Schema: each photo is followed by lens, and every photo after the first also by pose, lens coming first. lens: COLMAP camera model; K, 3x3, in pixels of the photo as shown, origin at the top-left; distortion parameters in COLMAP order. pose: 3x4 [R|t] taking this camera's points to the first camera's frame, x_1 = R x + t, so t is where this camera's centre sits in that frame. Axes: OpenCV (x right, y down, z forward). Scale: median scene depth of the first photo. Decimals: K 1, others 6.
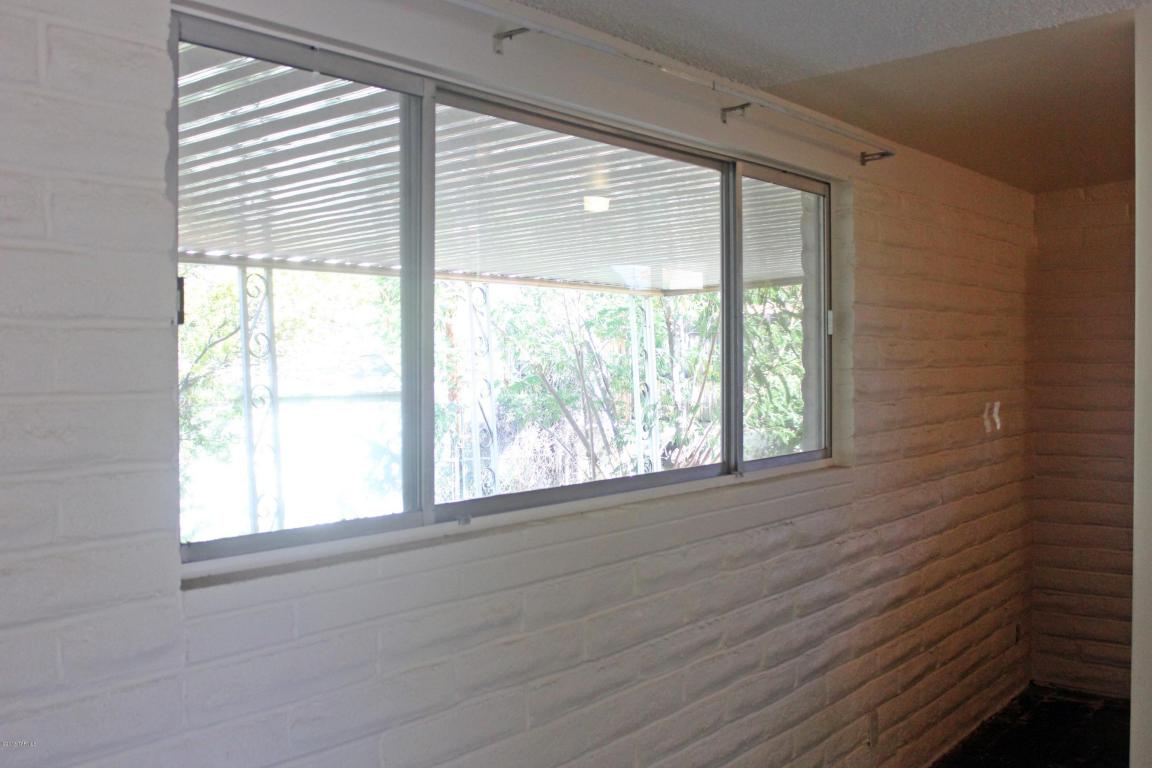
lens RADIAL K [[1129.2, 0, 576.0], [0, 1129.2, 384.0], [0, 0, 1]] dist [-0.089442, -0.001916]
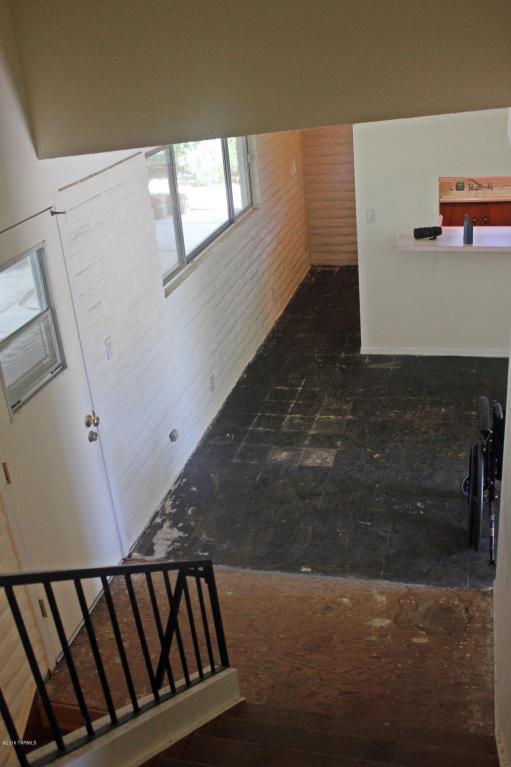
lens RADIAL K [[751.8, 0, 255.5], [0, 751.8, 383.5], [0, 0, 1]] dist [-0.089442, -0.001916]
pose [[0.919665, -0.236214, 0.313719, -0.340499], [0.092614, 0.906795, 0.411273, -0.221492], [-0.381627, -0.349179, 0.855824, -0.573539]]
